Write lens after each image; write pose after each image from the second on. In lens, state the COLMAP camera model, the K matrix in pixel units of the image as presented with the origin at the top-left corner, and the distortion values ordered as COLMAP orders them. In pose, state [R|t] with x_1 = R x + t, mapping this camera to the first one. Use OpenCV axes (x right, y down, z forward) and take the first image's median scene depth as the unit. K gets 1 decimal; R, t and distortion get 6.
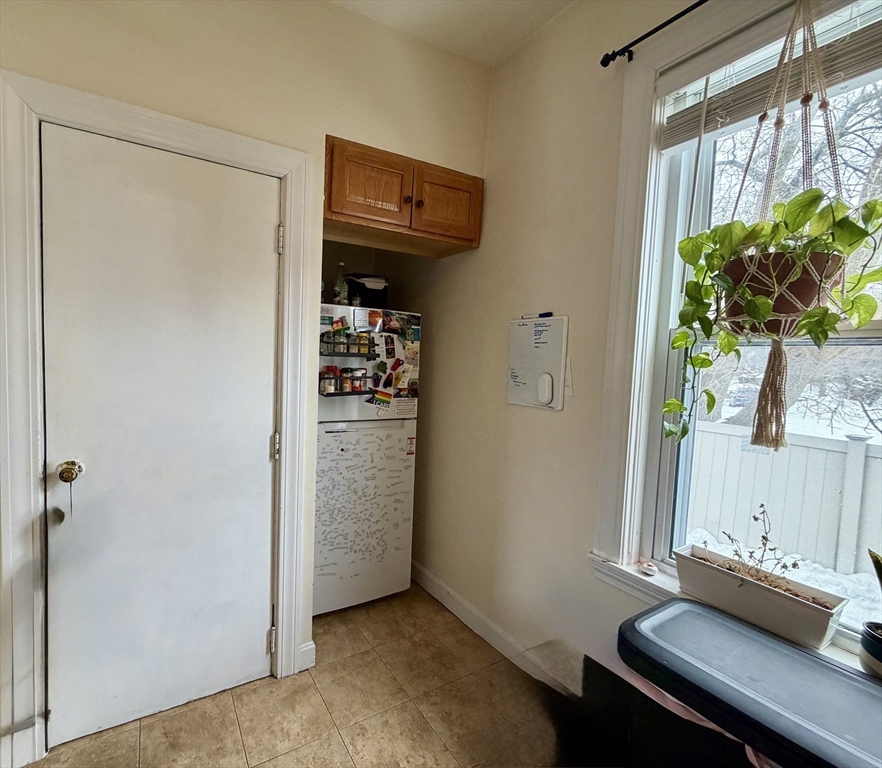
lens RADIAL K [[407.7, 0, 362.4], [0, 407.7, 383.4], [0, 0, 1]] dist [0.002183, -0.000215]
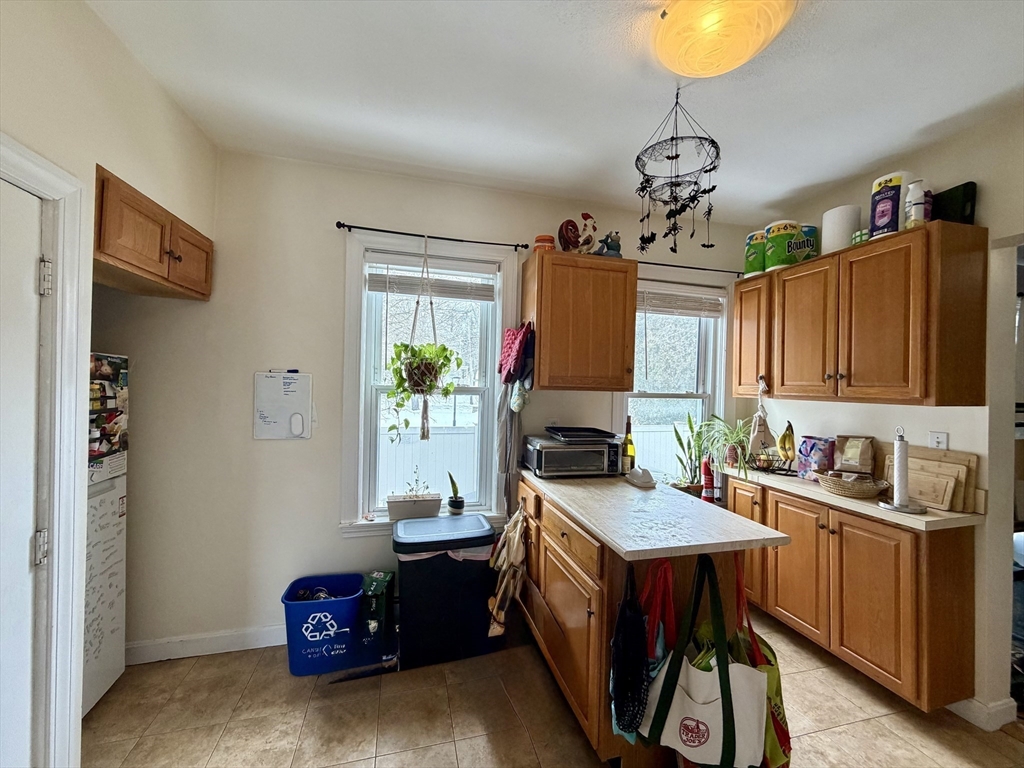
lens RADIAL K [[404.0, 0, 510.3], [0, 404.0, 382.1], [0, 0, 1]] dist [0.001891, 0.000270]
pose [[0.220632, -0.029596, 0.974908, -0.621969], [0.044533, 0.998803, 0.020243, -0.108104], [-0.974340, 0.038950, 0.221685, -0.016032]]
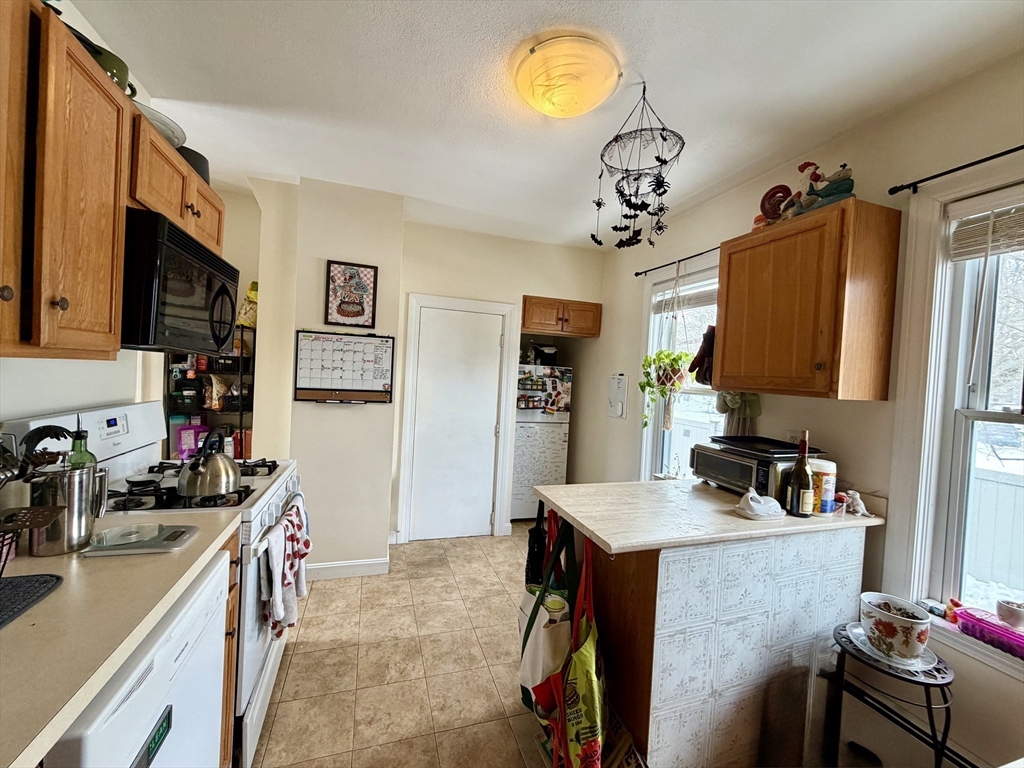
lens RADIAL K [[404.0, 0, 509.3], [0, 404.0, 382.4], [0, 0, 1]] dist [0.001891, 0.000270]
pose [[0.988706, 0.024239, -0.147898, 0.154258], [-0.031281, 0.998476, -0.045472, -0.009775], [0.146570, 0.049584, 0.987957, -1.039378]]
